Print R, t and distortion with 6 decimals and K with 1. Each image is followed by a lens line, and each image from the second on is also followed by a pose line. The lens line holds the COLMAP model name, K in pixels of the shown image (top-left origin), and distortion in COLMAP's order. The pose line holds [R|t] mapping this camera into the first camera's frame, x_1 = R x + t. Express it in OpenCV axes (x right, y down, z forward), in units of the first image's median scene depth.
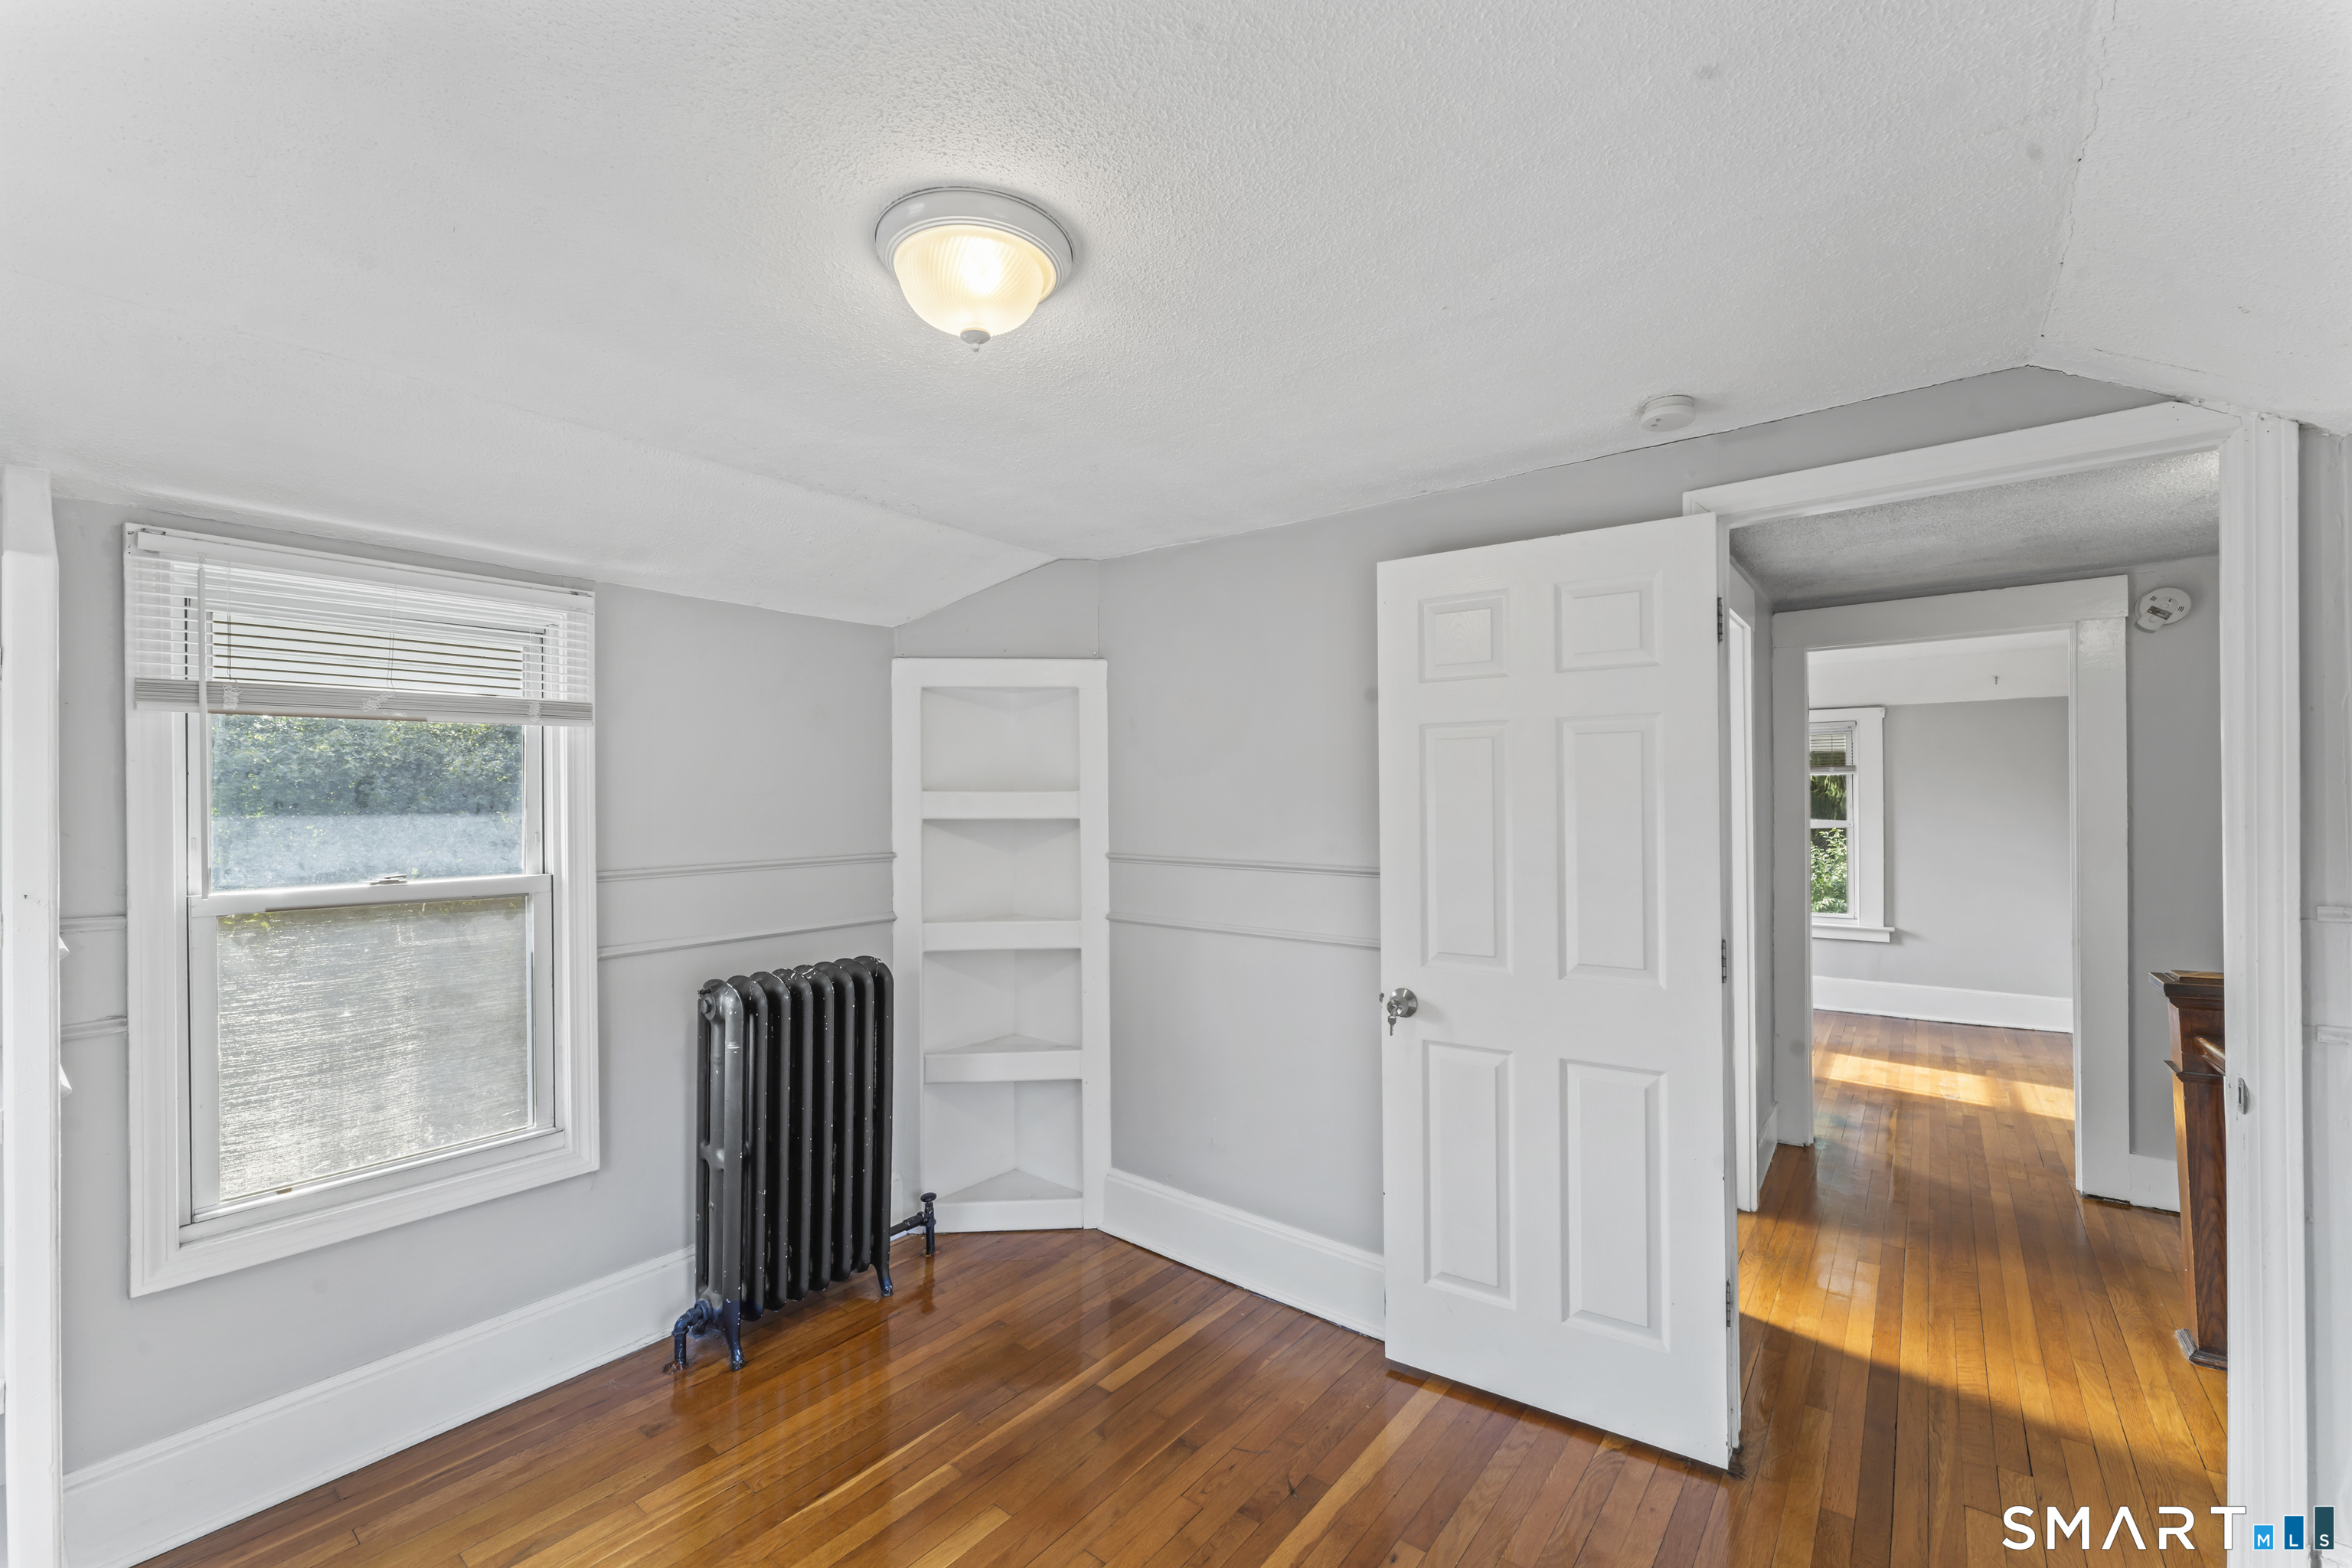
lens RADIAL K [[946.0, 0, 1171.6], [0, 946.0, 784.5], [0, 0, 1]] dist [0.000198, -0.000602]
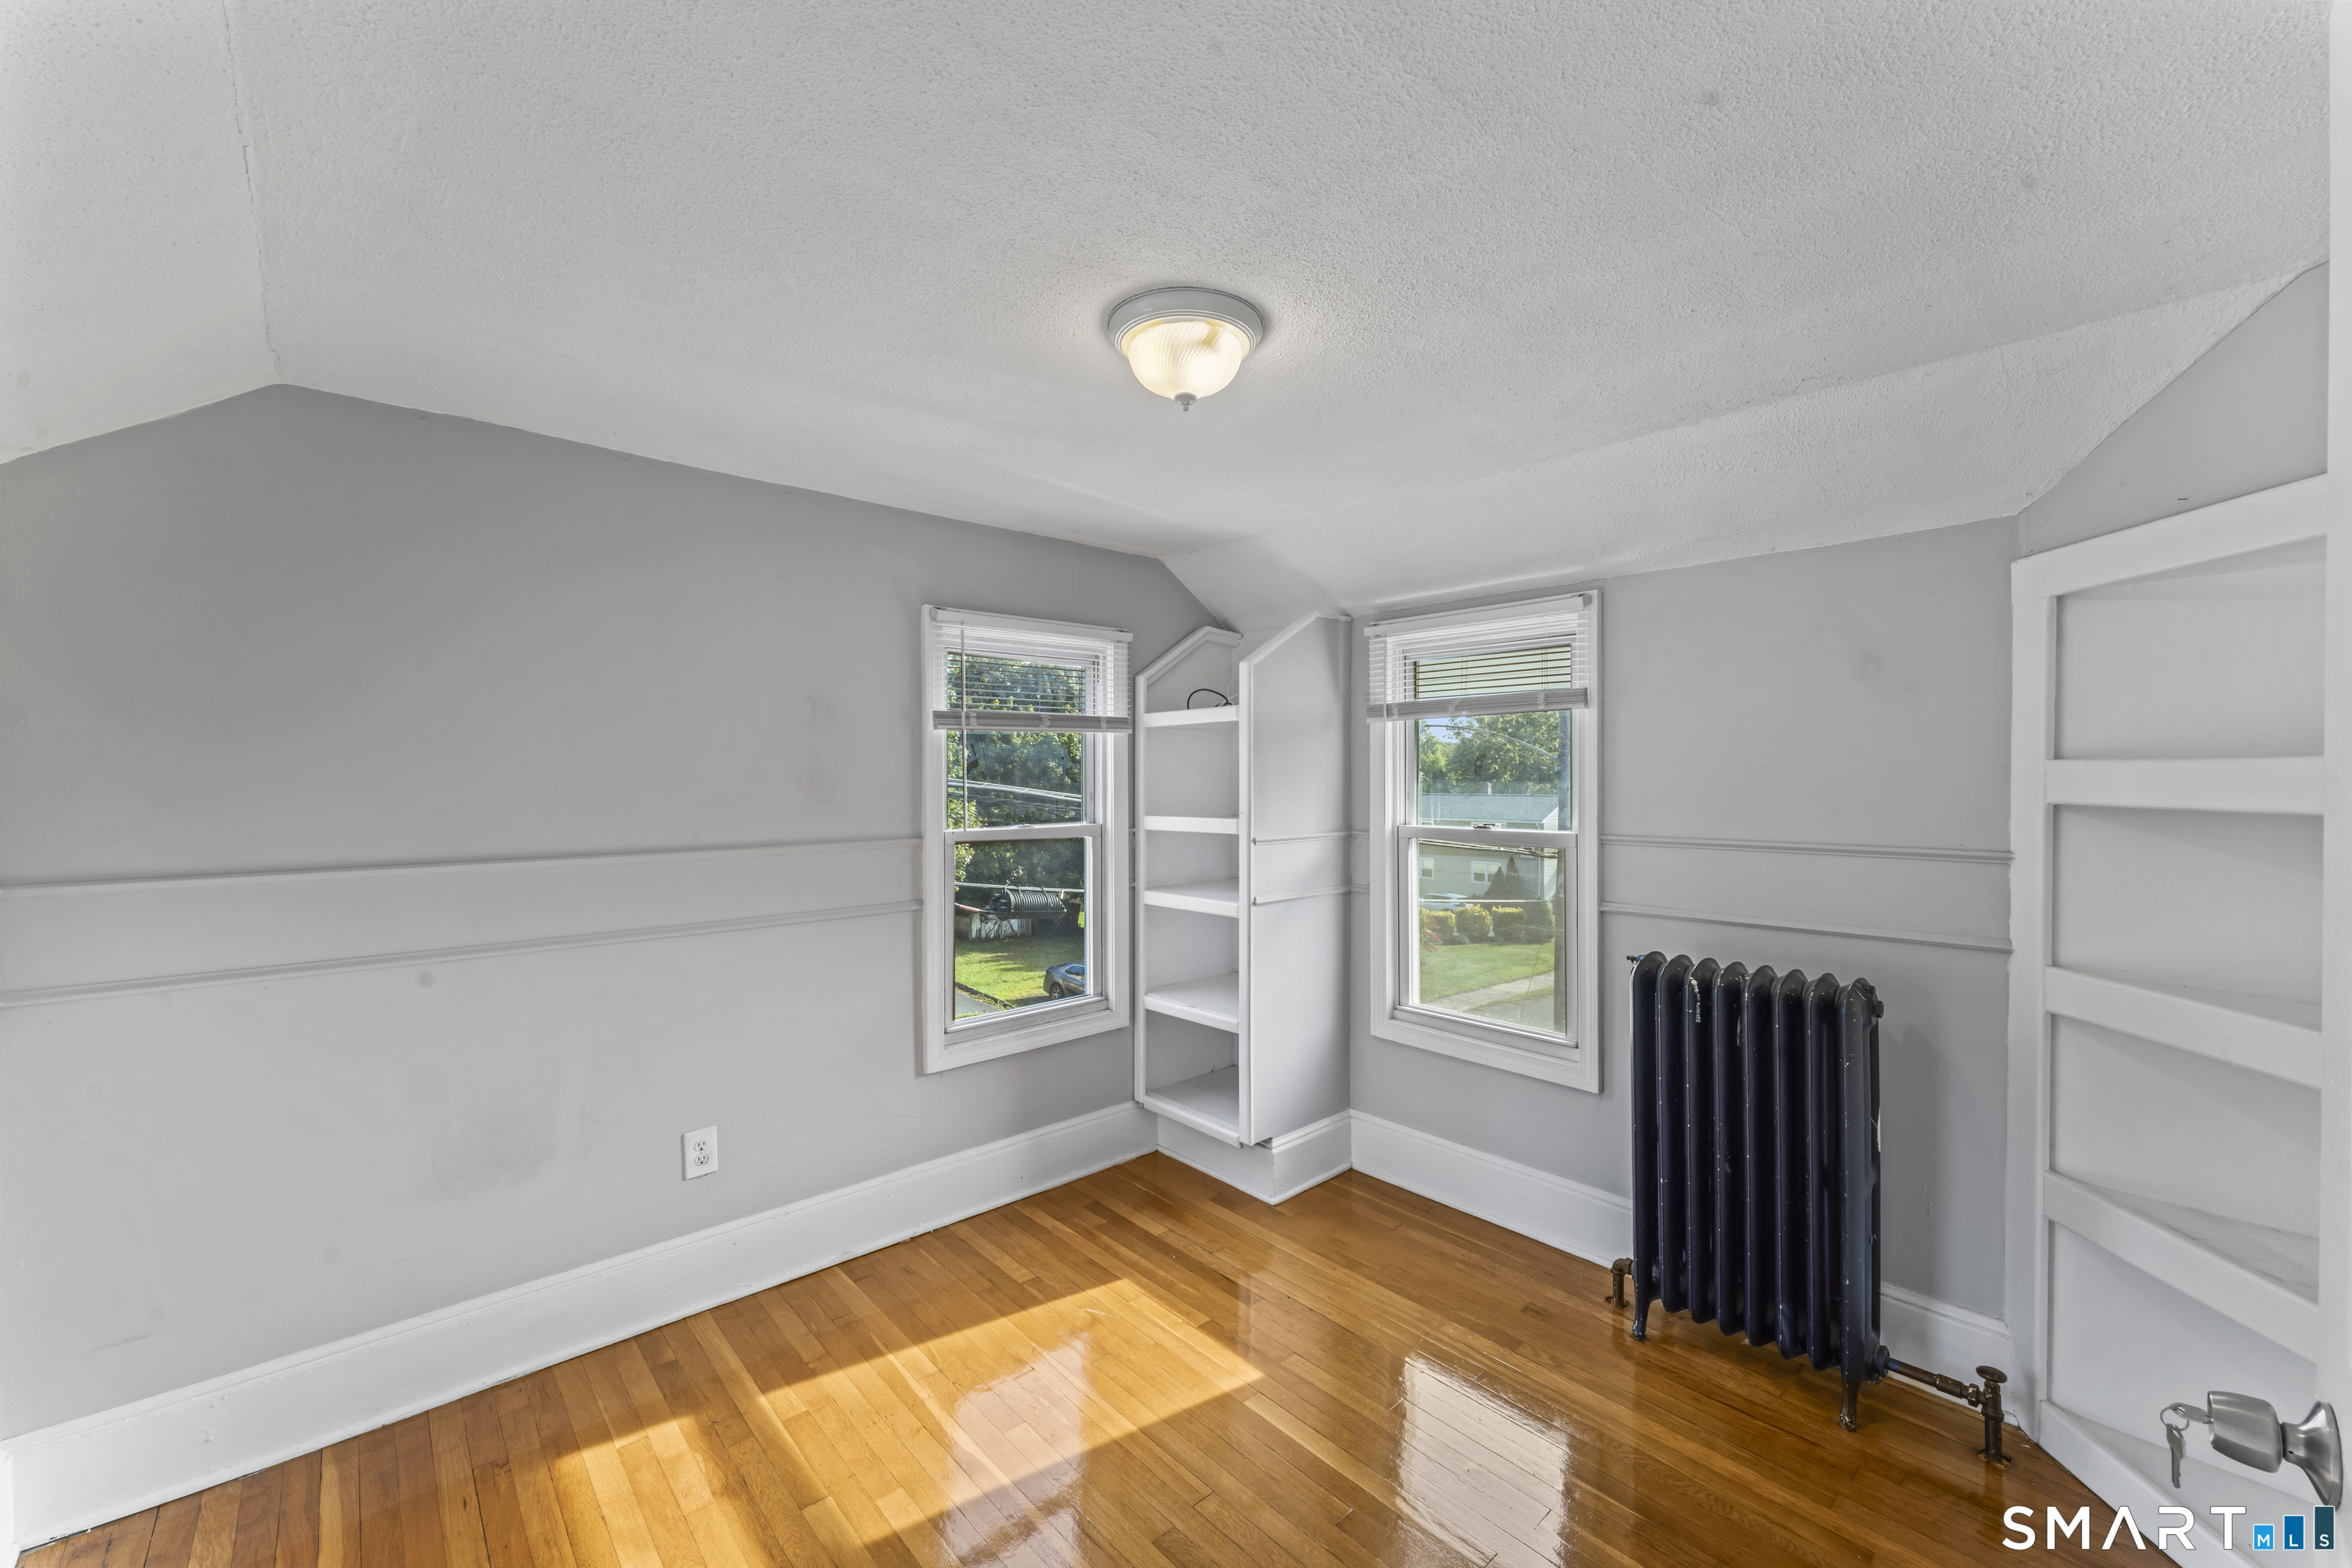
lens RADIAL K [[946.0, 0, 1175.6], [0, 946.0, 780.1], [0, 0, 1]] dist [0.000198, -0.000602]
pose [[-0.162329, 0.010446, -0.986681, 0.598763], [0.010421, 0.999906, 0.008872, 0.011076], [0.986682, -0.008842, -0.162423, 0.678930]]
